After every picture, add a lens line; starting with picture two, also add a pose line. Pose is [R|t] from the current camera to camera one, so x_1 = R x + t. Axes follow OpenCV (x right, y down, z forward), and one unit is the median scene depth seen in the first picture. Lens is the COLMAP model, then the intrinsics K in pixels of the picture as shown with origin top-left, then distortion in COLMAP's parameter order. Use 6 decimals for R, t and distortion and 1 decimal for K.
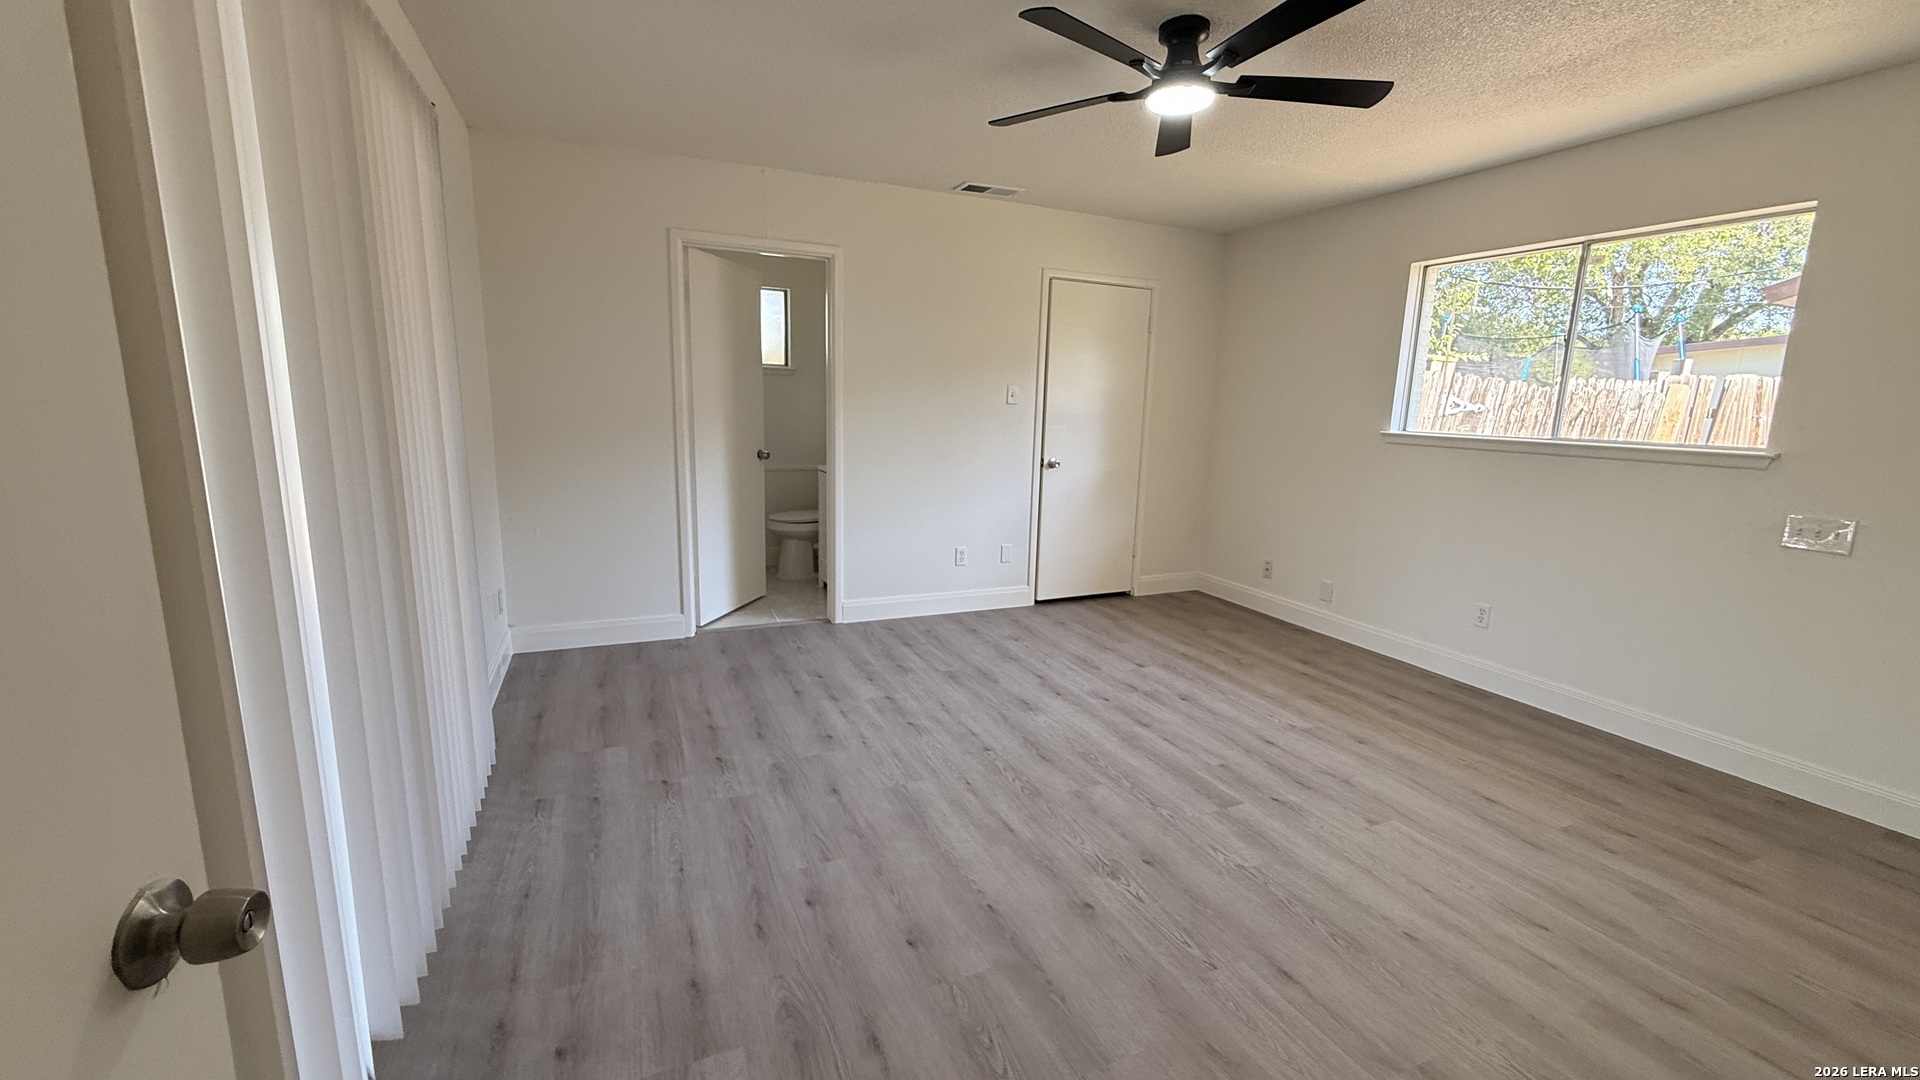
lens RADIAL K [[769.0, 0, 958.5], [0, 769.0, 530.9], [0, 0, 1]] dist [0.000220, 0.000608]
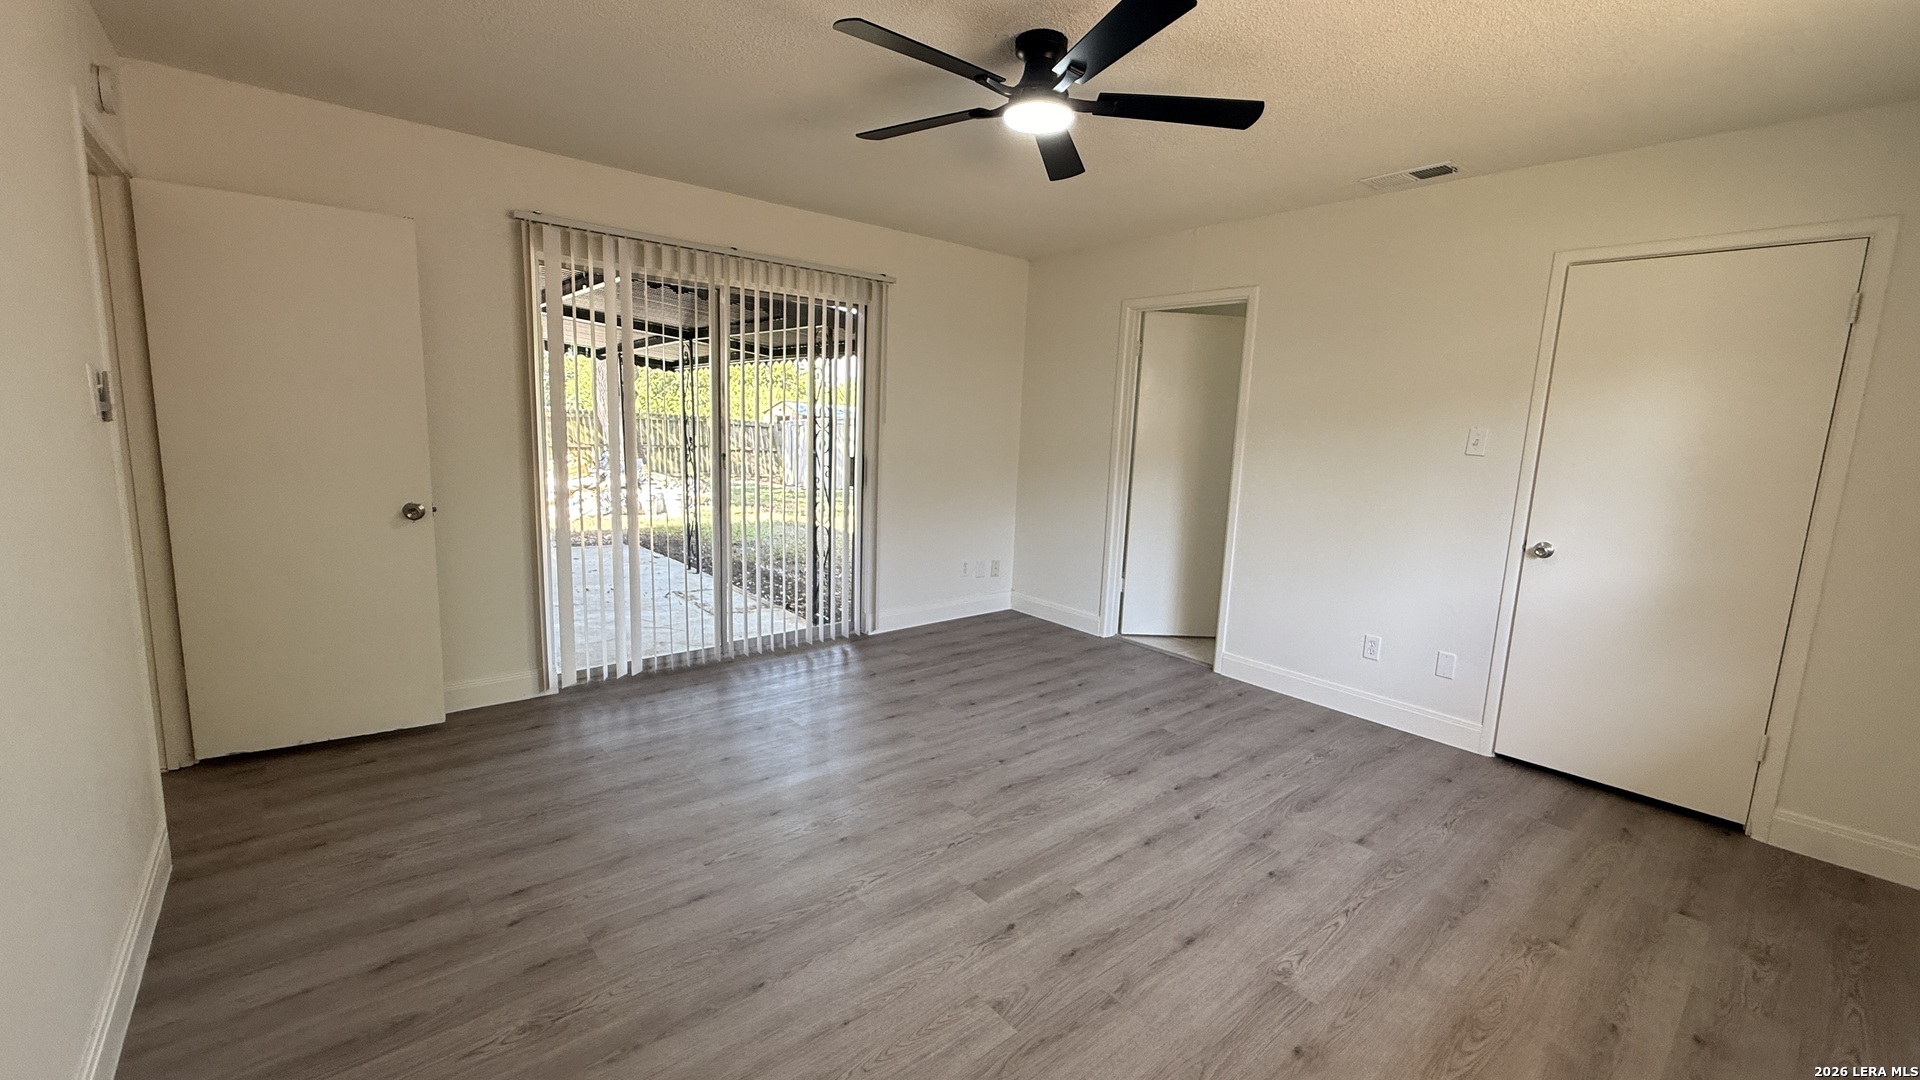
lens RADIAL K [[769.0, 0, 955.2], [0, 769.0, 540.0], [0, 0, 1]] dist [0.000220, 0.000608]
pose [[0.279148, 0.134128, -0.950835, 0.791297], [-0.197515, 0.977043, 0.079838, -0.067683], [0.939715, 0.165517, 0.299232, 0.460775]]
